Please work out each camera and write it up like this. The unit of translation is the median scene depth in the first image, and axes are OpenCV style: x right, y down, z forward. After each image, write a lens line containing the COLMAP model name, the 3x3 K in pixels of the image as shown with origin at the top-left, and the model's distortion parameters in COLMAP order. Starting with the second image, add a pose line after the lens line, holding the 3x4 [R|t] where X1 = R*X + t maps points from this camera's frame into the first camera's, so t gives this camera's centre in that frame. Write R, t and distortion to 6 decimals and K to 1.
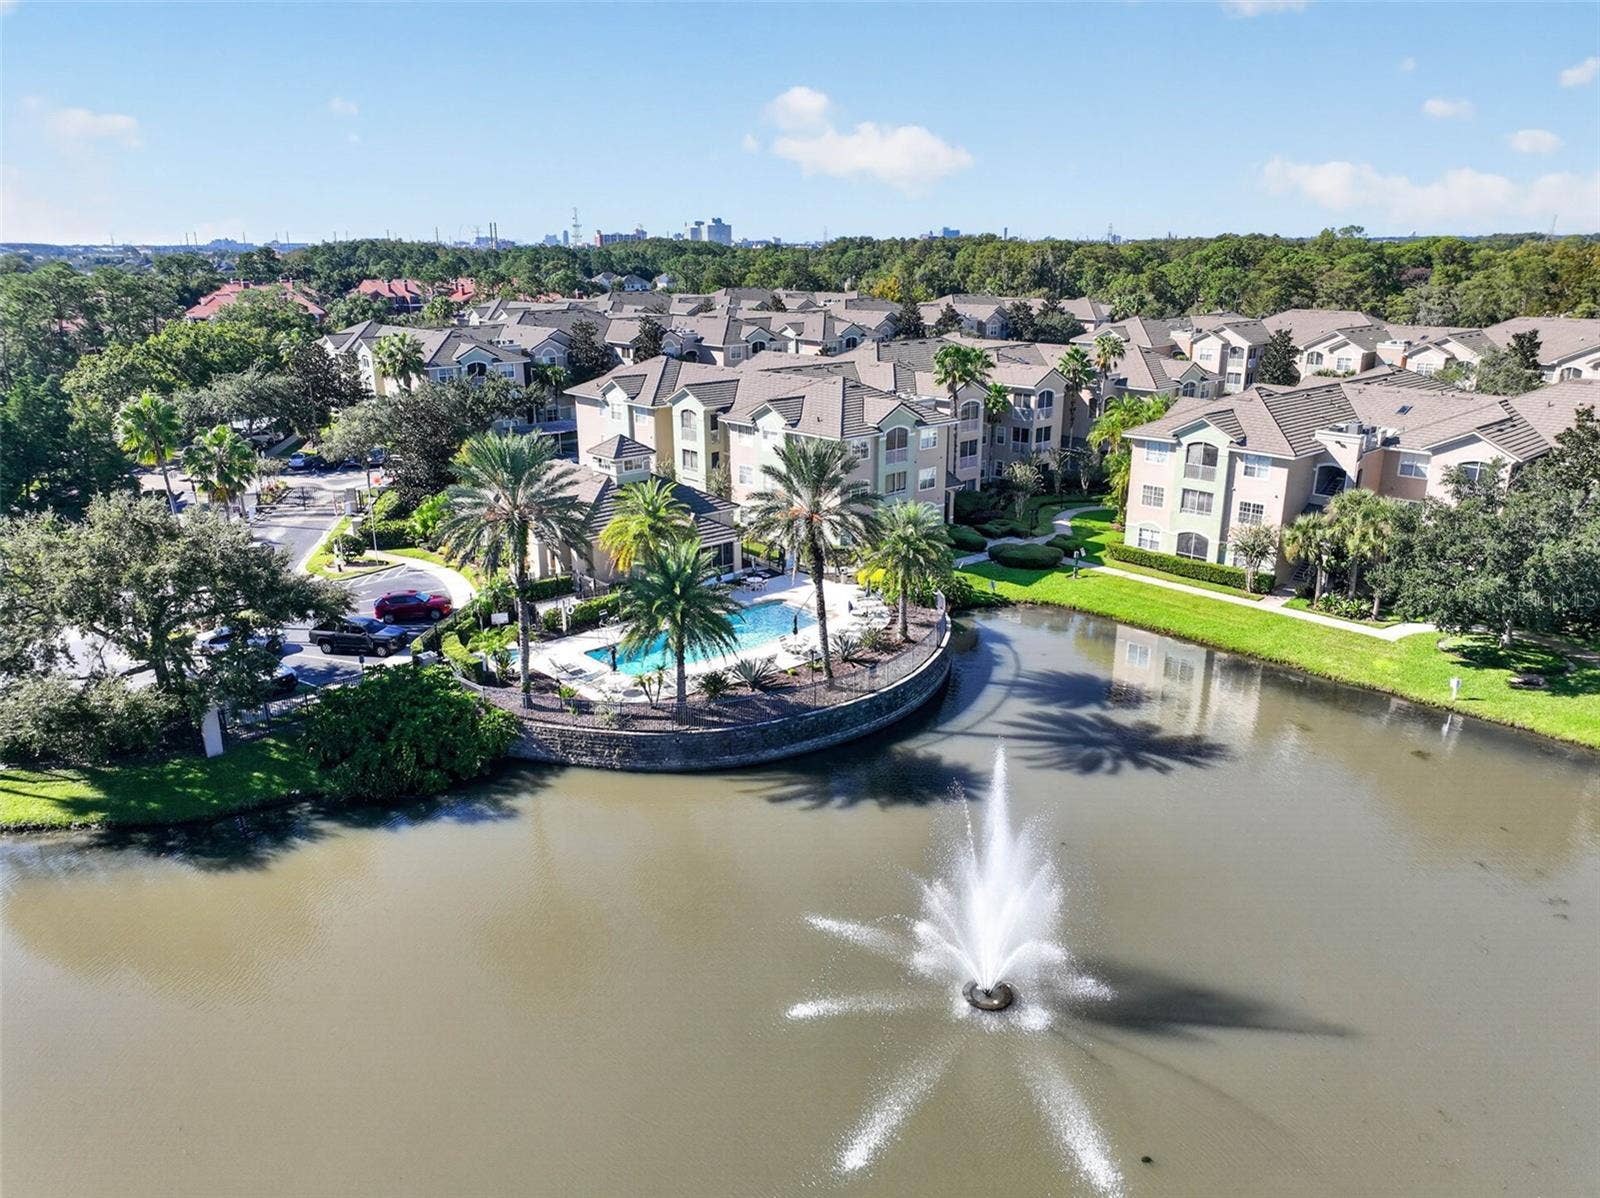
lens RADIAL K [[1125.6, 0, 800.0], [0, 1125.6, 599.0], [0, 0, 1]] dist [0.004263, 0.007540]
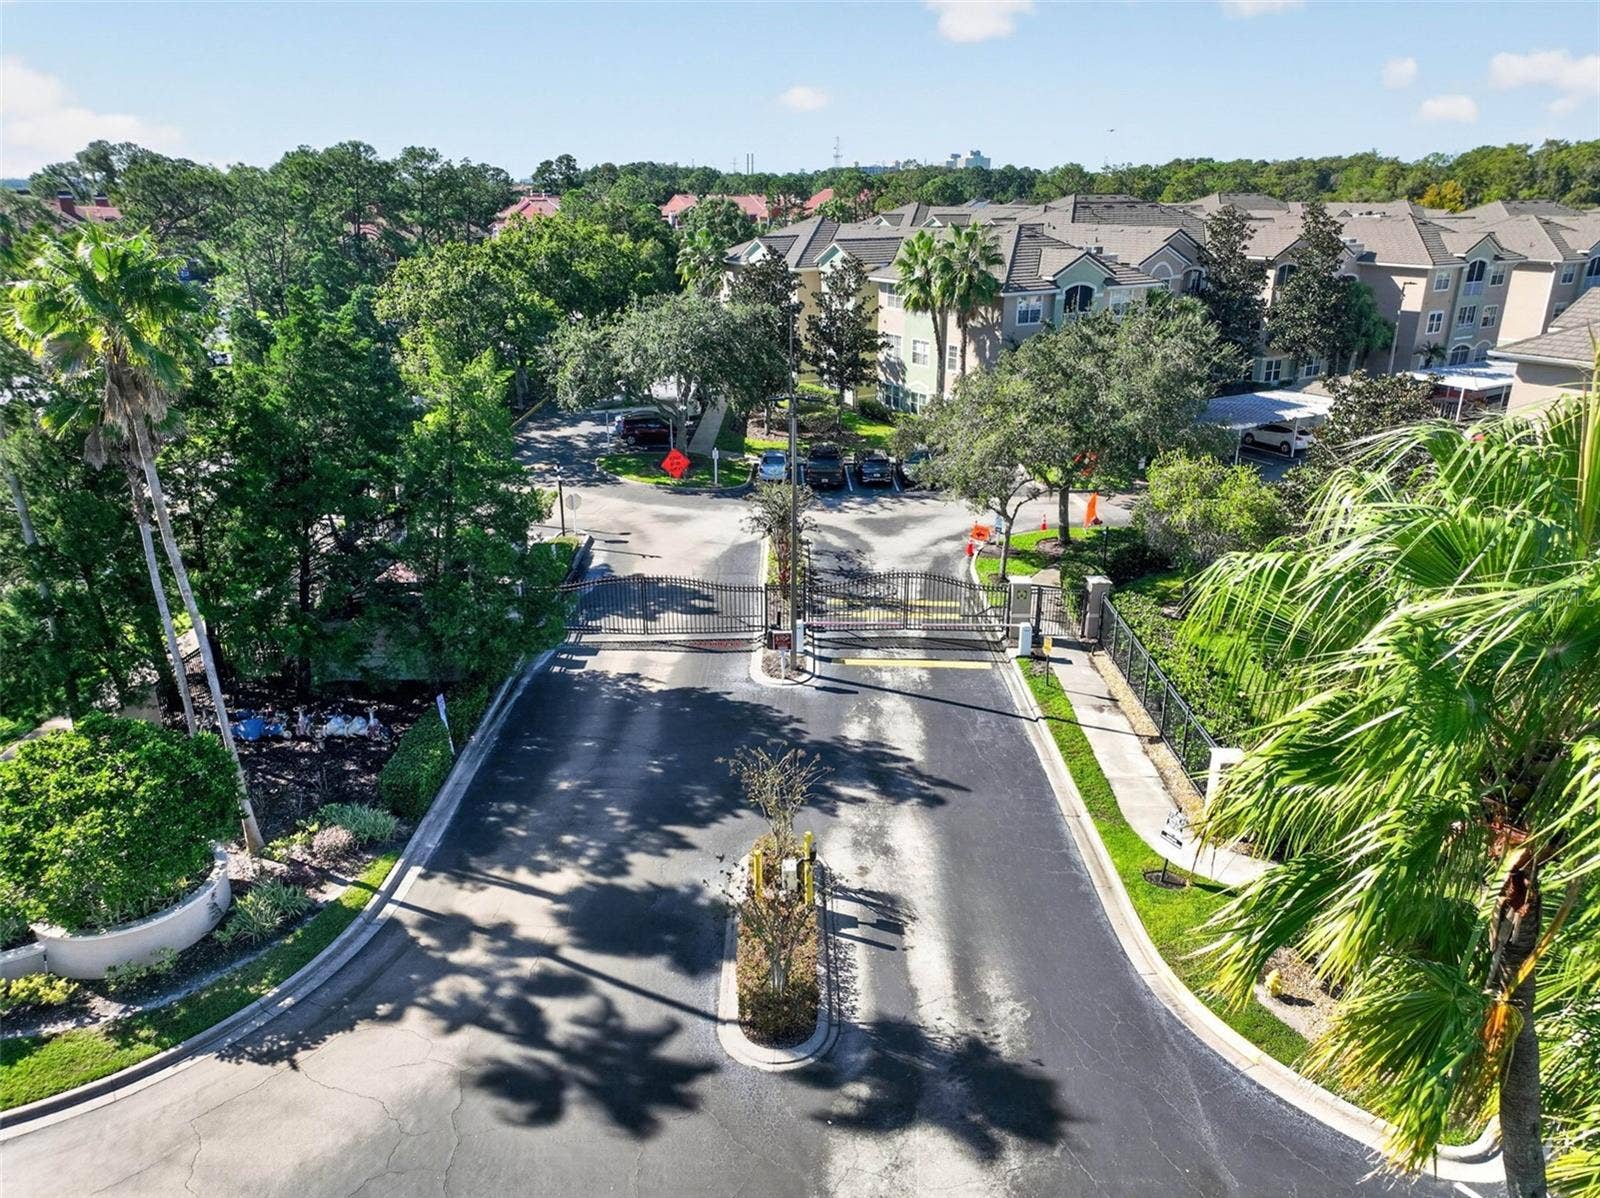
lens RADIAL K [[1125.6, 0, 800.0], [0, 1125.6, 599.0], [0, 0, 1]] dist [0.004263, 0.007540]
pose [[0.981248, 0.069438, -0.179807, -0.330122], [-0.060666, 0.996705, 0.053840, -0.089472], [0.182953, -0.041922, 0.982227, 0.481097]]
